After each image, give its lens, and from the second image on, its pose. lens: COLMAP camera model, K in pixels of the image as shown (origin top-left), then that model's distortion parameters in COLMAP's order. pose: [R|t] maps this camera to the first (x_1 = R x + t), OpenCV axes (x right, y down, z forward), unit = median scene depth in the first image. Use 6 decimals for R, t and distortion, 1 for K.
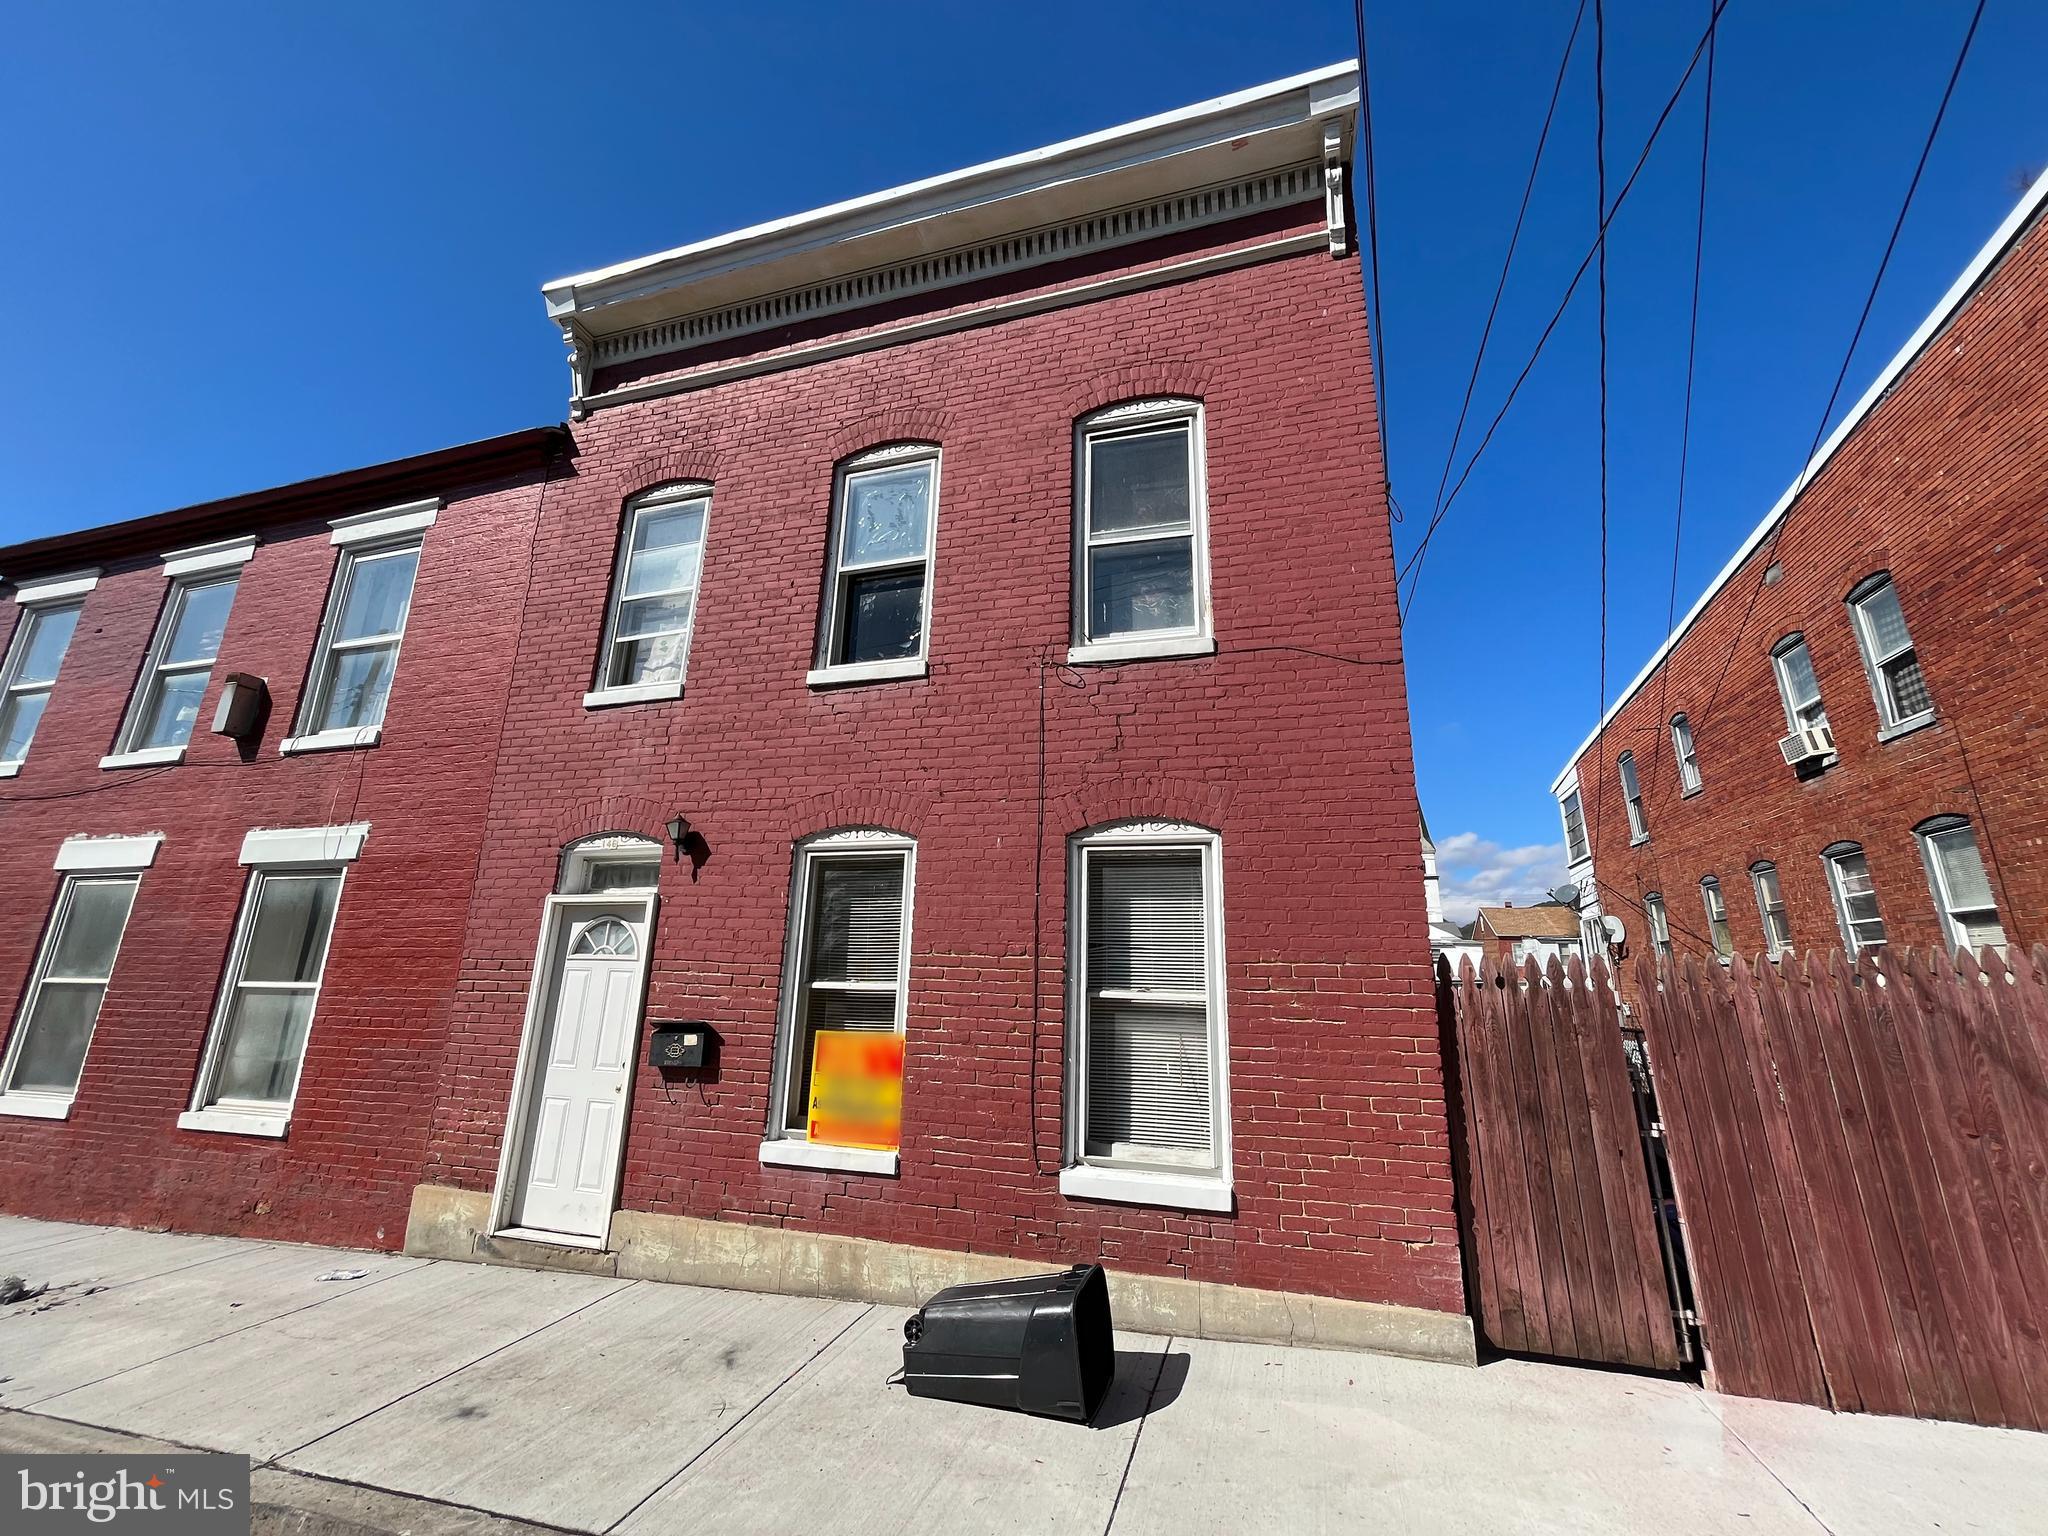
lens RADIAL K [[821.7, 0, 1026.5], [0, 821.7, 756.2], [0, 0, 1]] dist [-0.002139, -0.000250]
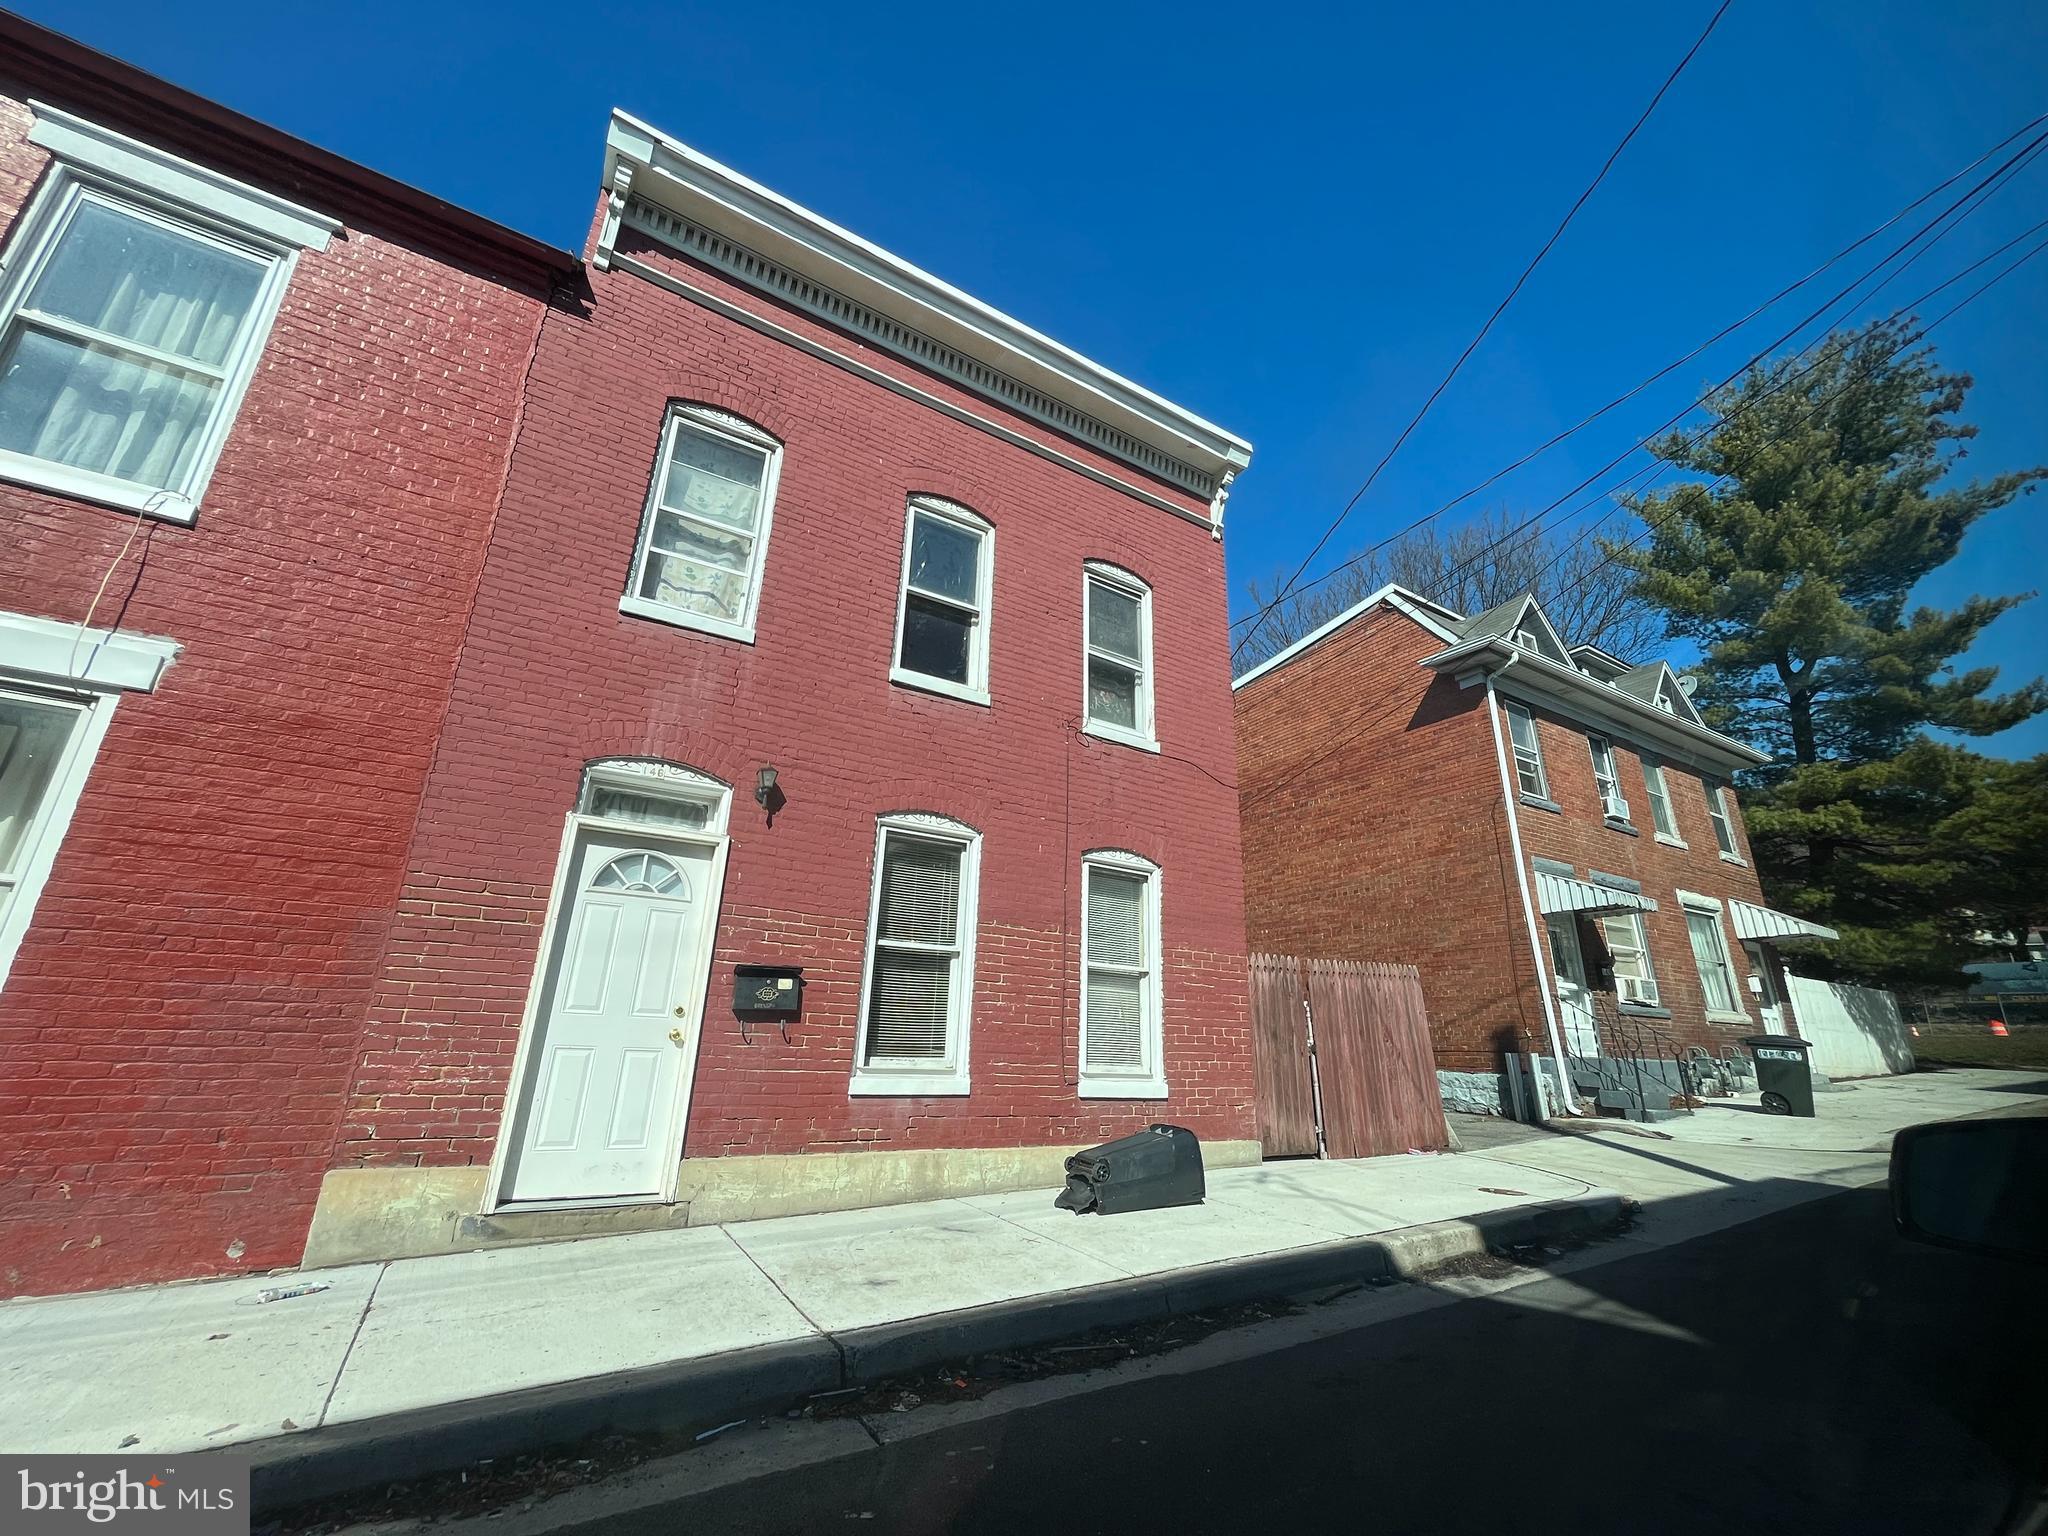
lens RADIAL K [[821.7, 0, 1026.5], [0, 821.7, 756.2], [0, 0, 1]] dist [-0.002139, -0.000250]
pose [[0.665320, 0.249375, 0.703677, -1.003747], [-0.213510, 0.966751, -0.140734, 0.148787], [-0.715376, -0.056609, 0.696443, 0.079568]]
